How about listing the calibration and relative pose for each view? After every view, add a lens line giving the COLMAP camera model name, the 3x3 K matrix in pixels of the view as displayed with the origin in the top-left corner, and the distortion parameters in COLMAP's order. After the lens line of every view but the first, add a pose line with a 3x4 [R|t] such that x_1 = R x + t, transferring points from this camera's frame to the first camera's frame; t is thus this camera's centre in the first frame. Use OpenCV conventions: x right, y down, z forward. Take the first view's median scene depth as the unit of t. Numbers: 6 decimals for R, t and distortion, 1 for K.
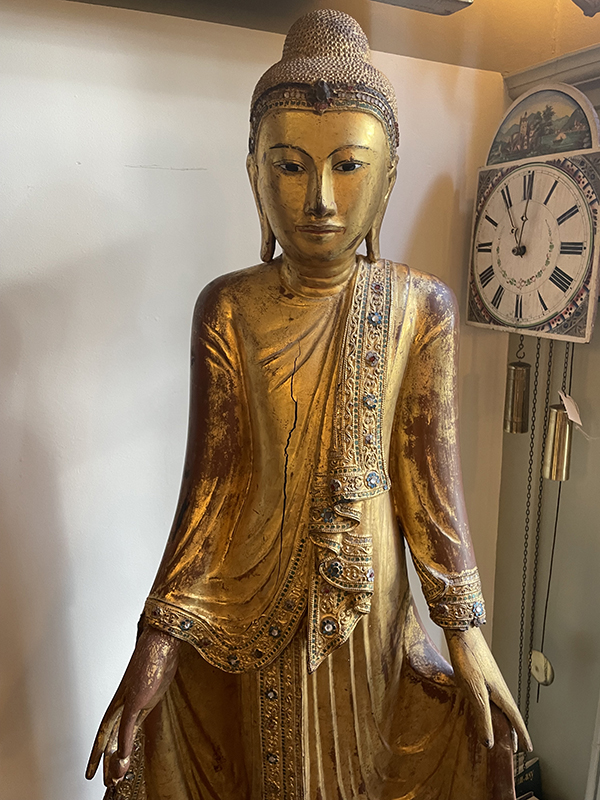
lens RADIAL K [[615.1, 0, 308.4], [0, 615.1, 393.3], [0, 0, 1]] dist [0.053581, -0.039169]
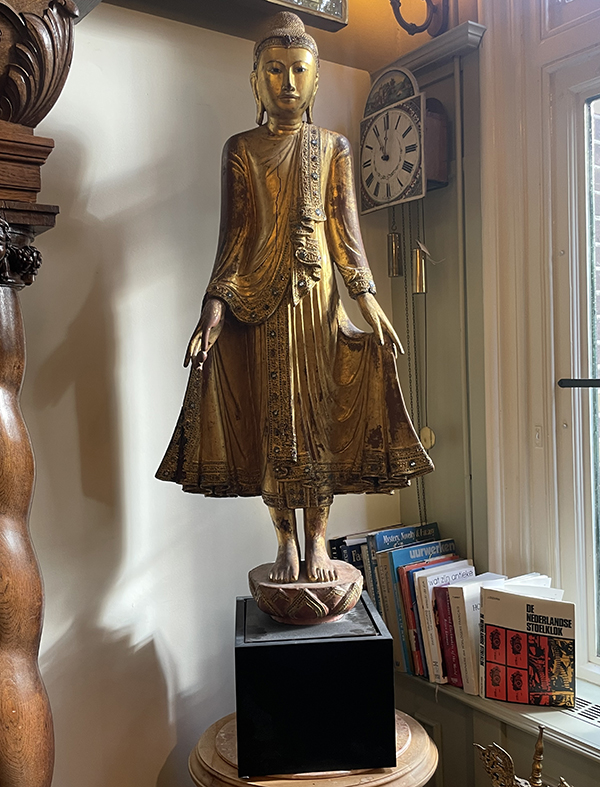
lens RADIAL K [[765.0, 0, 294.3], [0, 765.0, 394.3], [0, 0, 1]] dist [0.089084, 0.000000]
pose [[0.989663, -0.039047, 0.137996, -0.341296], [0.065624, 0.978872, -0.193657, 1.169314], [-0.127519, 0.200711, 0.971316, -1.344439]]
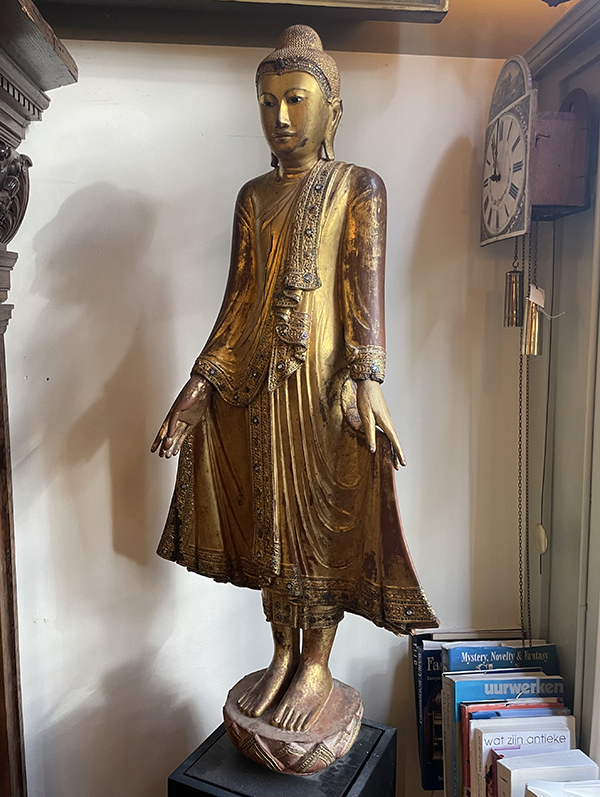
lens RADIAL K [[678.5, 0, 303.0], [0, 678.5, 375.4], [0, 0, 1]] dist [0.075712, -0.069526]
pose [[0.925130, 0.041299, -0.377398, 0.748381], [-0.095696, 0.987335, -0.126537, 0.595341], [0.367393, 0.153179, 0.917365, -0.641618]]
